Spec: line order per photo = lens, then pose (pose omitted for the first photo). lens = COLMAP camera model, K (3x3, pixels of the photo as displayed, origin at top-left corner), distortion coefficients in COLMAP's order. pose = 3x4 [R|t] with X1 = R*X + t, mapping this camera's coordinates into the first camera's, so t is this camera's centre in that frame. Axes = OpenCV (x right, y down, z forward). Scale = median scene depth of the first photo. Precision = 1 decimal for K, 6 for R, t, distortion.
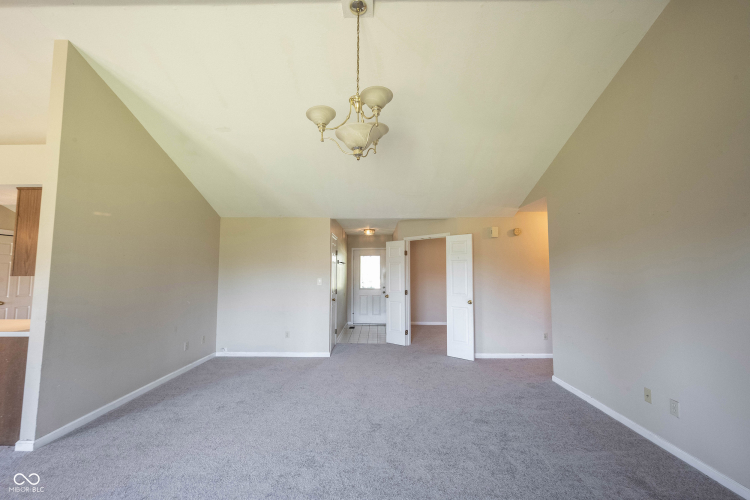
lens RADIAL K [[295.2, 0, 376.4], [0, 295.2, 252.9], [0, 0, 1]] dist [-0.001031, -0.000195]
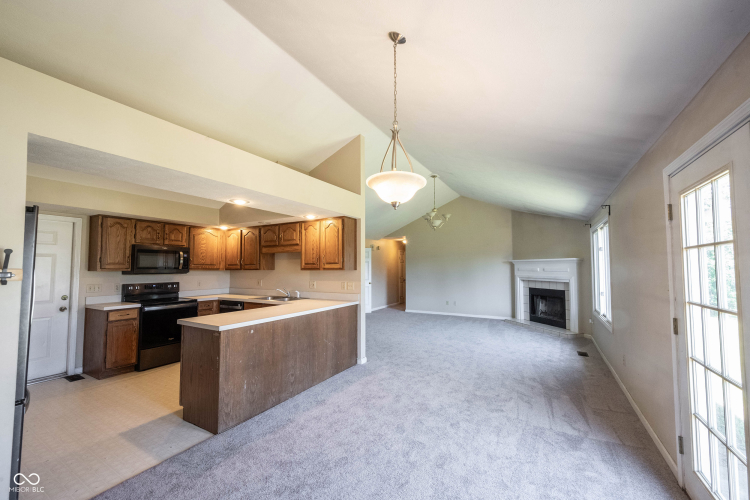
lens RADIAL K [[295.2, 0, 373.9], [0, 295.2, 252.6], [0, 0, 1]] dist [-0.001031, -0.000195]
pose [[0.499628, 0.041069, 0.865266, -1.697504], [-0.053452, 0.998434, -0.016525, -0.003987], [-0.864589, -0.037994, 0.501041, 0.016276]]
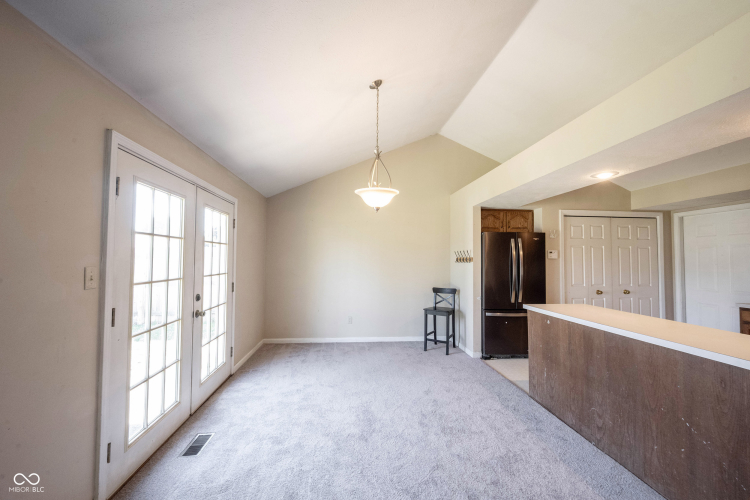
lens RADIAL K [[295.2, 0, 372.6], [0, 295.2, 248.2], [0, 0, 1]] dist [-0.001031, -0.000195]
pose [[0.086527, -0.041414, -0.995388, -0.542893], [0.058327, 0.997632, -0.036437, 0.021535], [0.994541, -0.054905, 0.088737, 0.166187]]
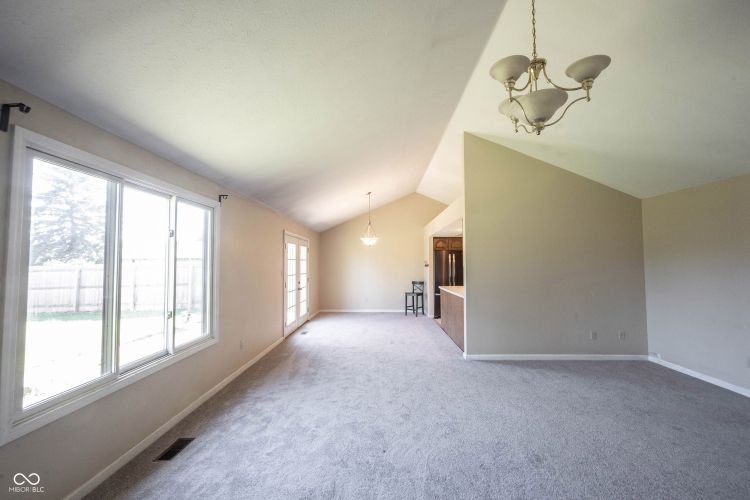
lens RADIAL K [[295.2, 0, 376.7], [0, 295.2, 248.9], [0, 0, 1]] dist [-0.001031, -0.000195]
pose [[-0.015218, -0.053160, -0.998470, 0.452990], [0.071433, 0.995976, -0.054116, 0.016662], [0.997329, -0.072147, -0.011359, 0.300450]]
